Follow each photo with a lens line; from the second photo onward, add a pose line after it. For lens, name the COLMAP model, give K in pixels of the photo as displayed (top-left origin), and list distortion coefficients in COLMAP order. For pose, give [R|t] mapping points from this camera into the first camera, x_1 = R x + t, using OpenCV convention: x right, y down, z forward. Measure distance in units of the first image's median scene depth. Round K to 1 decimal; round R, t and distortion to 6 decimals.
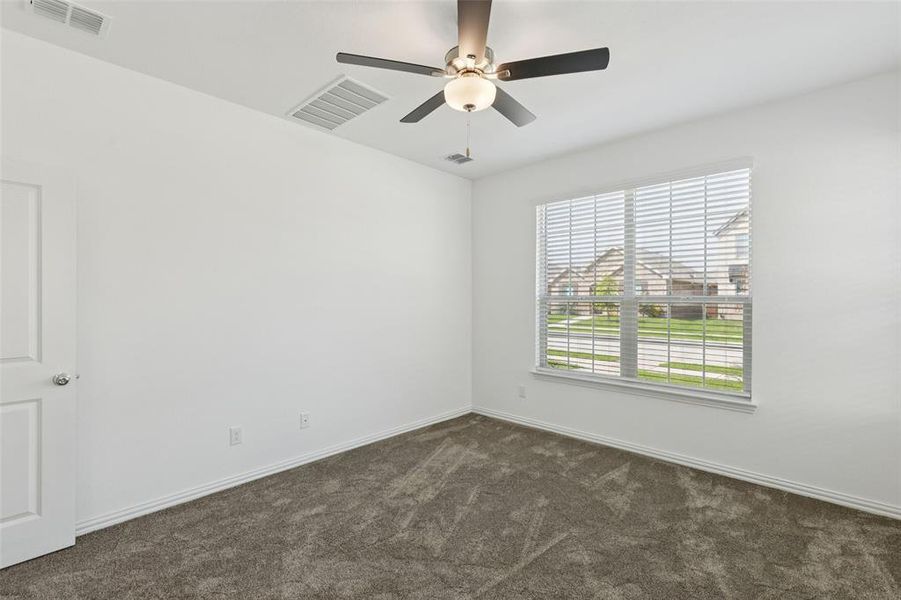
lens RADIAL K [[406.3, 0, 444.8], [0, 406.3, 299.0], [0, 0, 1]] dist [0.001217, 0.000235]
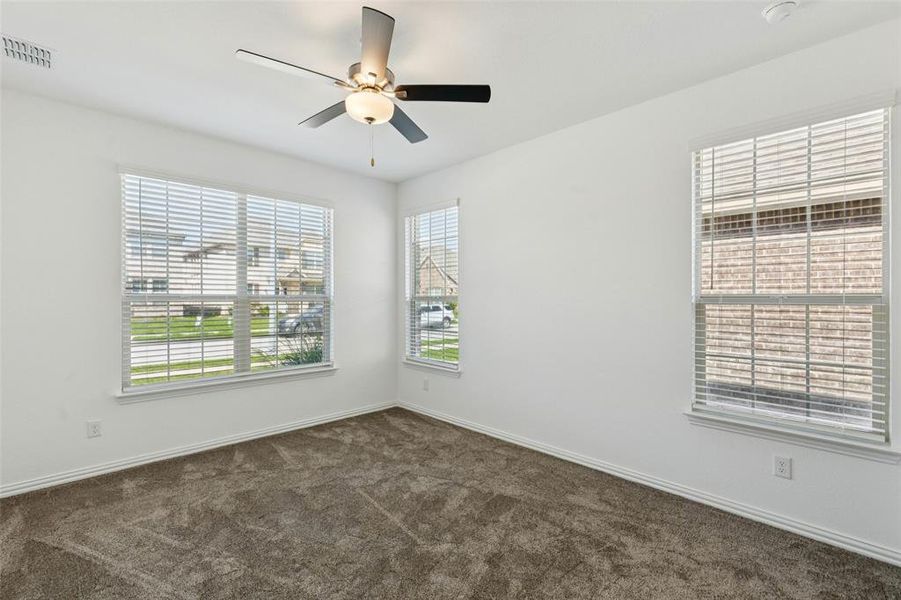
lens RADIAL K [[406.3, 0, 444.8], [0, 406.3, 299.0], [0, 0, 1]] dist [0.001217, 0.000235]
pose [[0.045394, 0.000277, 0.998969, -0.734214], [0.001097, 0.999999, -0.000327, 0.004554], [-0.998969, 0.001111, 0.045393, 0.543427]]
